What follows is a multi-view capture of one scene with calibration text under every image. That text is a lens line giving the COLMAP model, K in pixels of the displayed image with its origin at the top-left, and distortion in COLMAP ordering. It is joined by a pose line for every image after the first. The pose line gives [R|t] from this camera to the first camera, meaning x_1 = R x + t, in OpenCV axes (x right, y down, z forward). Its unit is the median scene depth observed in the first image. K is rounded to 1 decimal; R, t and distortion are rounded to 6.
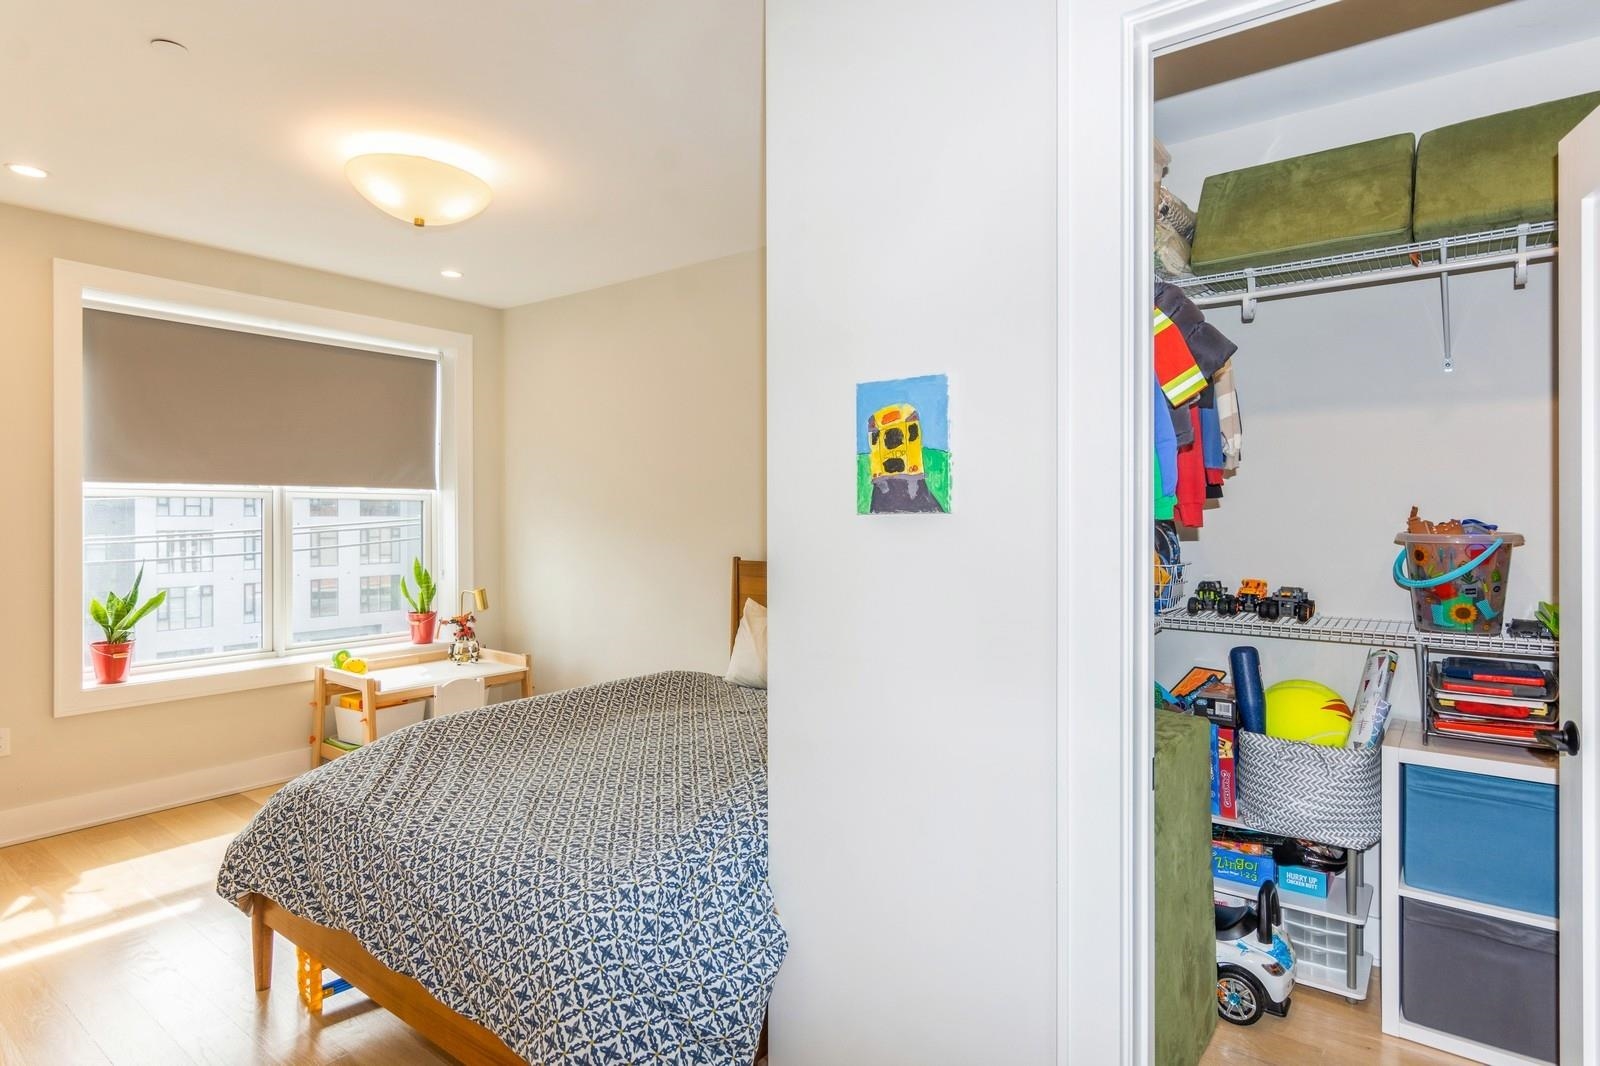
lens RADIAL K [[848.8, 0, 796.4], [0, 848.8, 514.4], [0, 0, 1]] dist [0.003369, 0.000684]
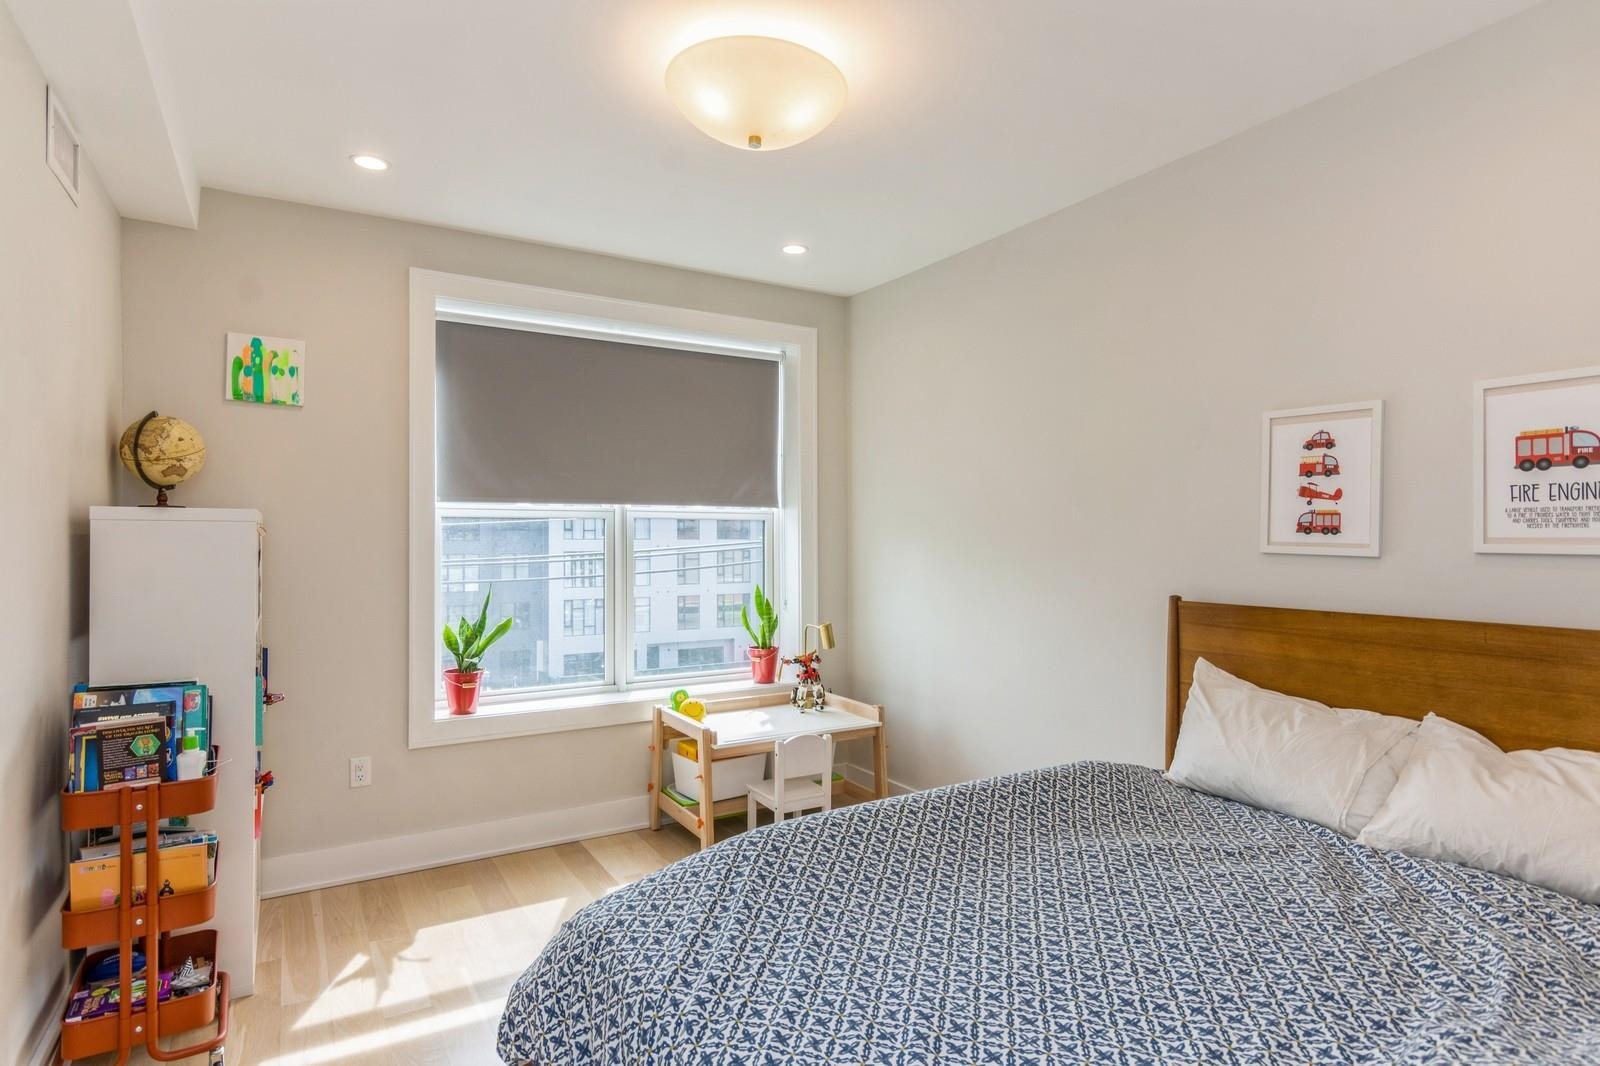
lens RADIAL K [[848.8, 0, 800.9], [0, 848.8, 533.7], [0, 0, 1]] dist [0.003369, 0.000684]
pose [[0.929538, -0.002210, -0.368719, -0.092378], [0.000347, 0.999987, -0.005119, 0.002565], [0.368726, 0.004630, 0.929527, 0.226604]]
